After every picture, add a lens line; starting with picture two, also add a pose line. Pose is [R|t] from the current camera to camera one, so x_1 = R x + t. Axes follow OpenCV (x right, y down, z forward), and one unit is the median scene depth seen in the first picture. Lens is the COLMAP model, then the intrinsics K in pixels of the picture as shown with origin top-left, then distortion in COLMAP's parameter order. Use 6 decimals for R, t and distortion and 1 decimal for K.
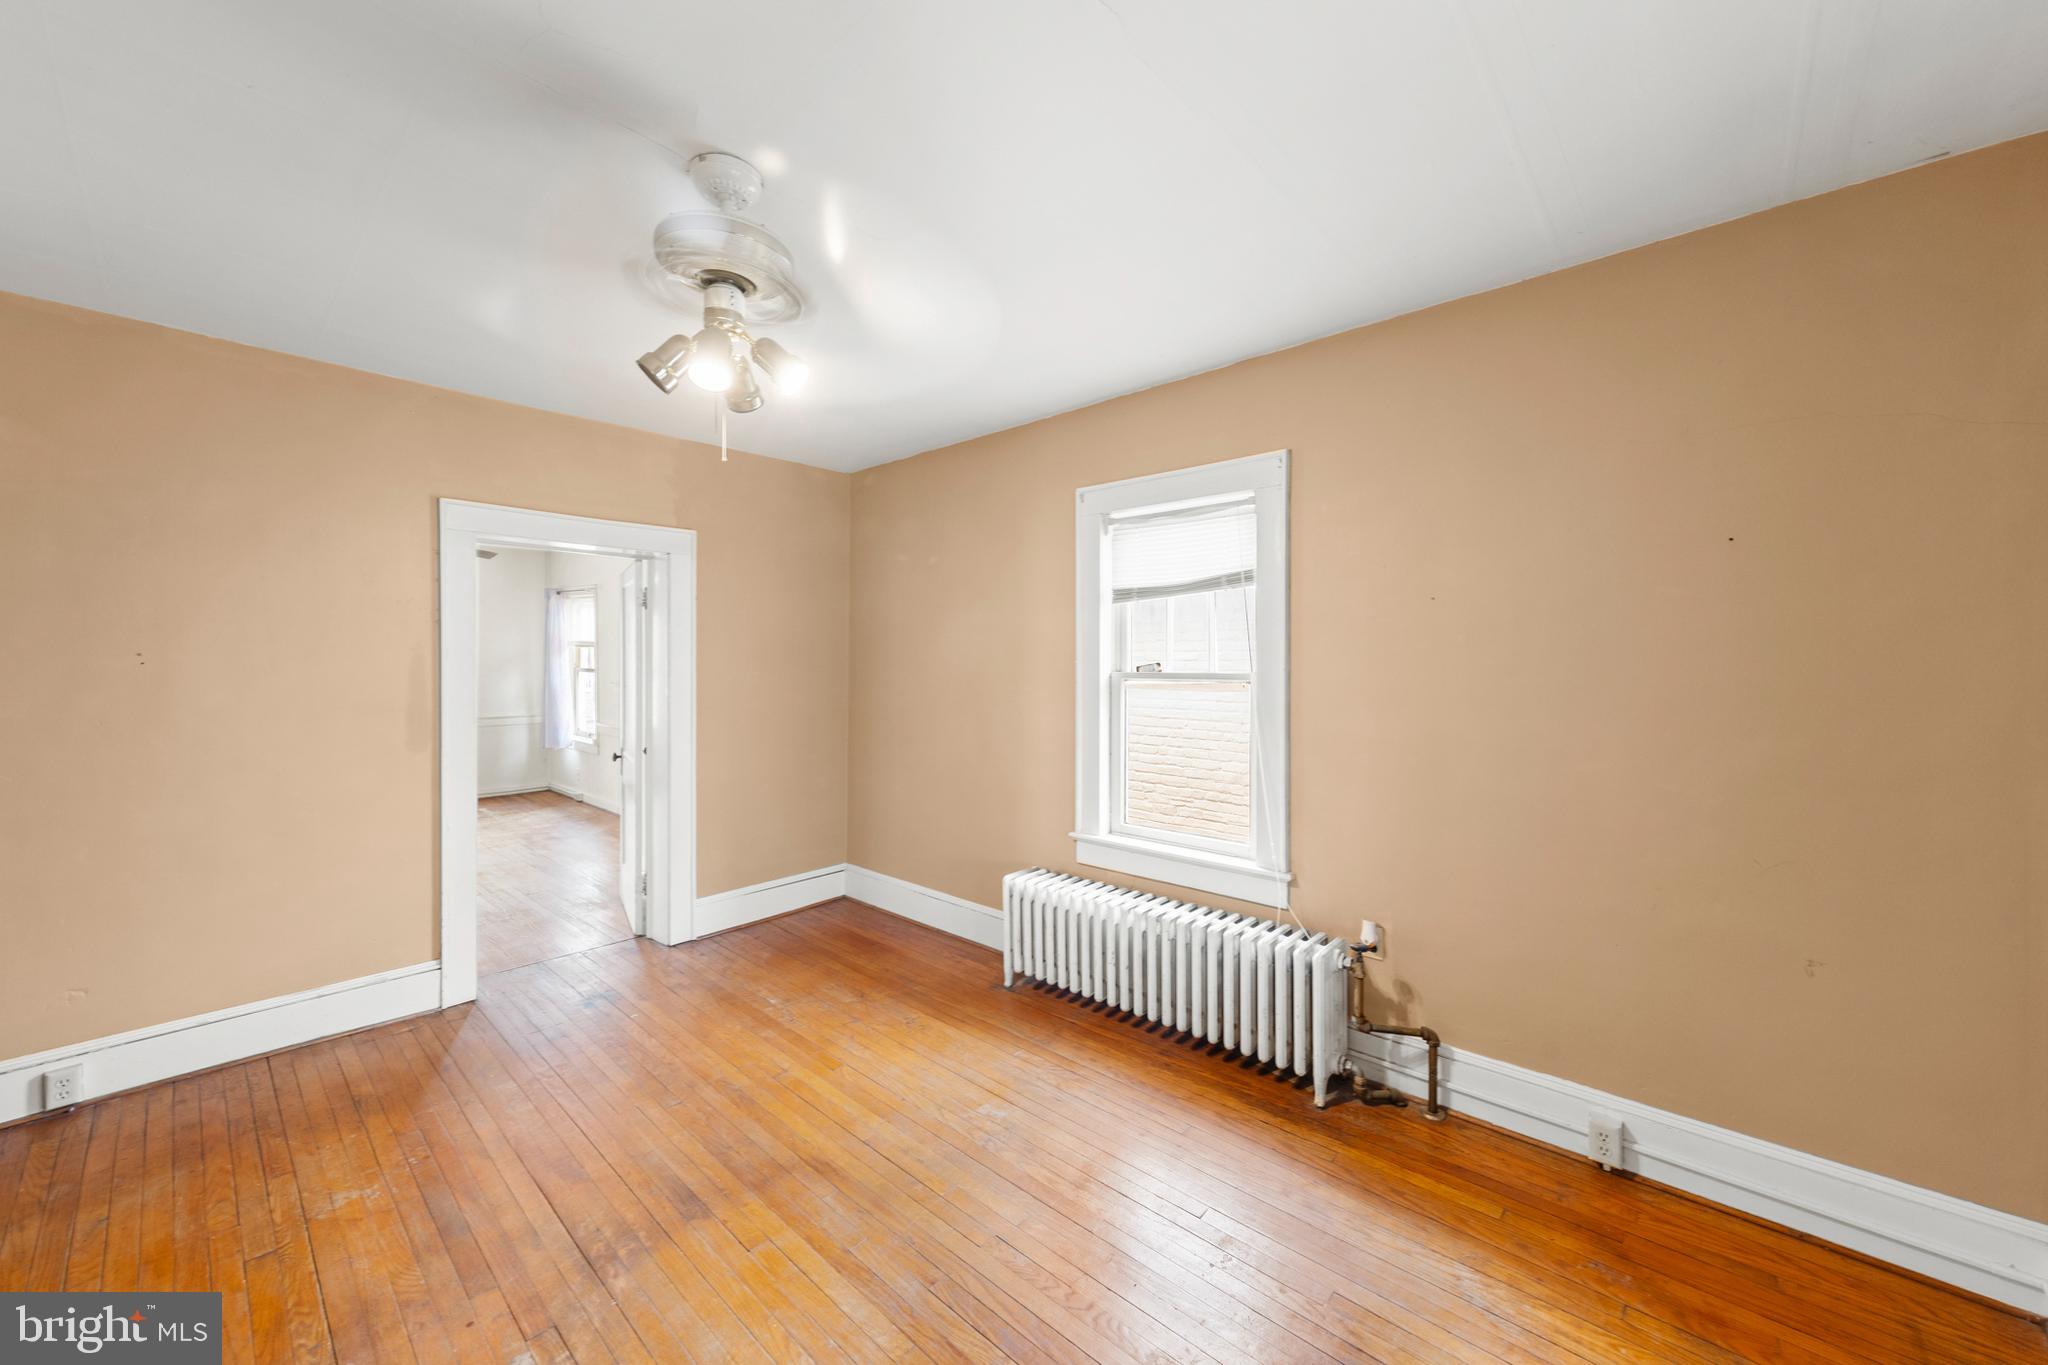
lens RADIAL K [[766.8, 0, 1026.0], [0, 766.8, 666.8], [0, 0, 1]] dist [0.006127, -0.000244]
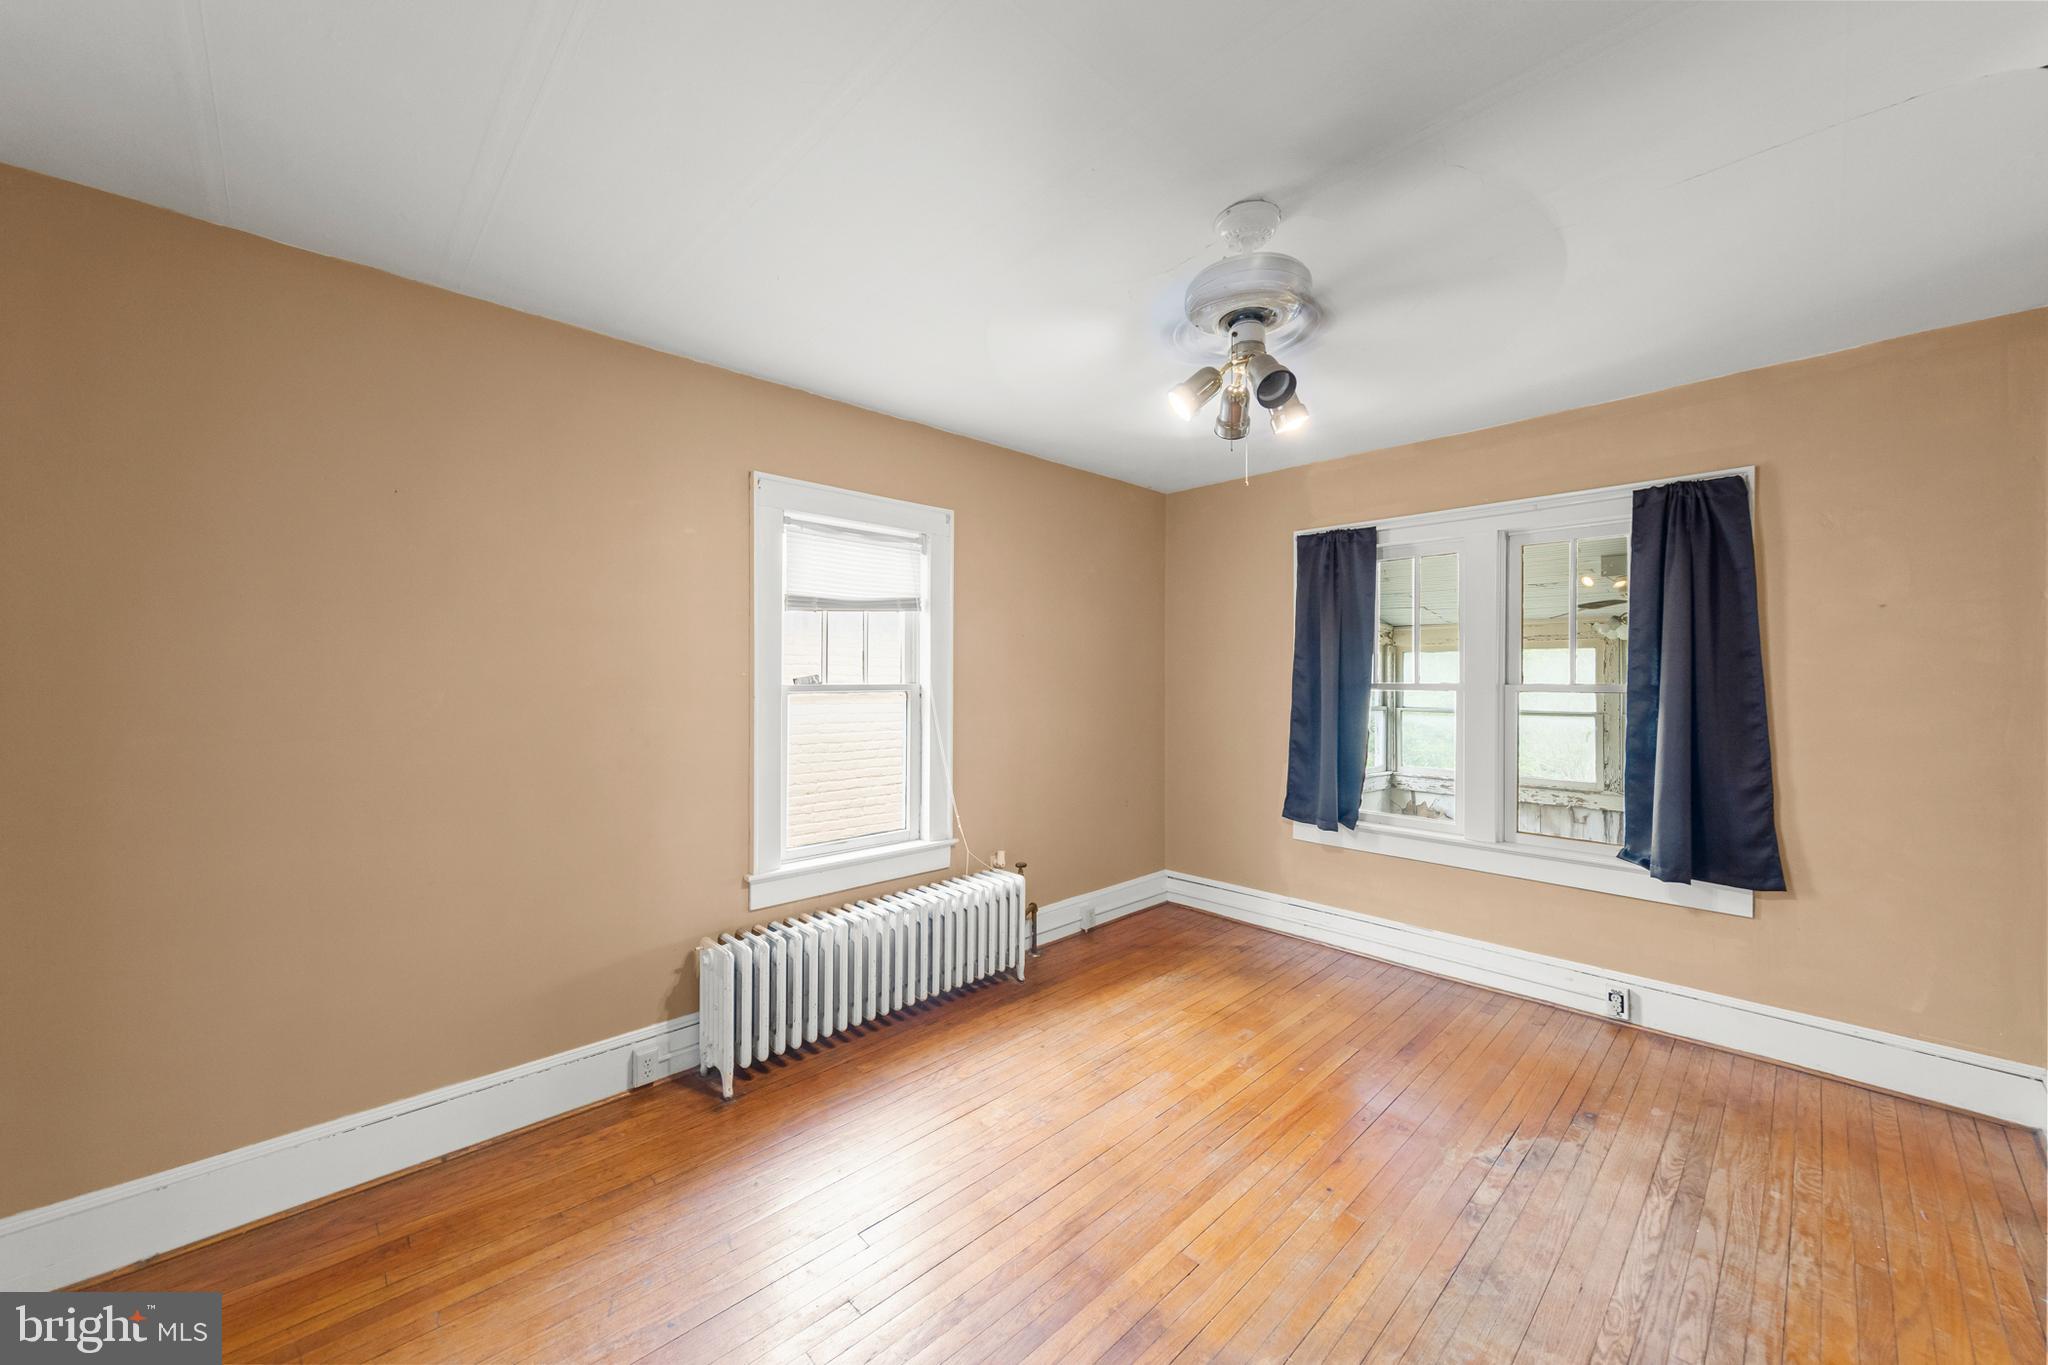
lens RADIAL K [[766.8, 0, 1026.2], [0, 766.8, 673.9], [0, 0, 1]] dist [0.006127, -0.000244]
pose [[0.061490, 0.001507, 0.998107, -0.907866], [0.001954, 0.999997, -0.001630, -0.005522], [-0.998106, 0.002051, 0.061487, 0.766549]]
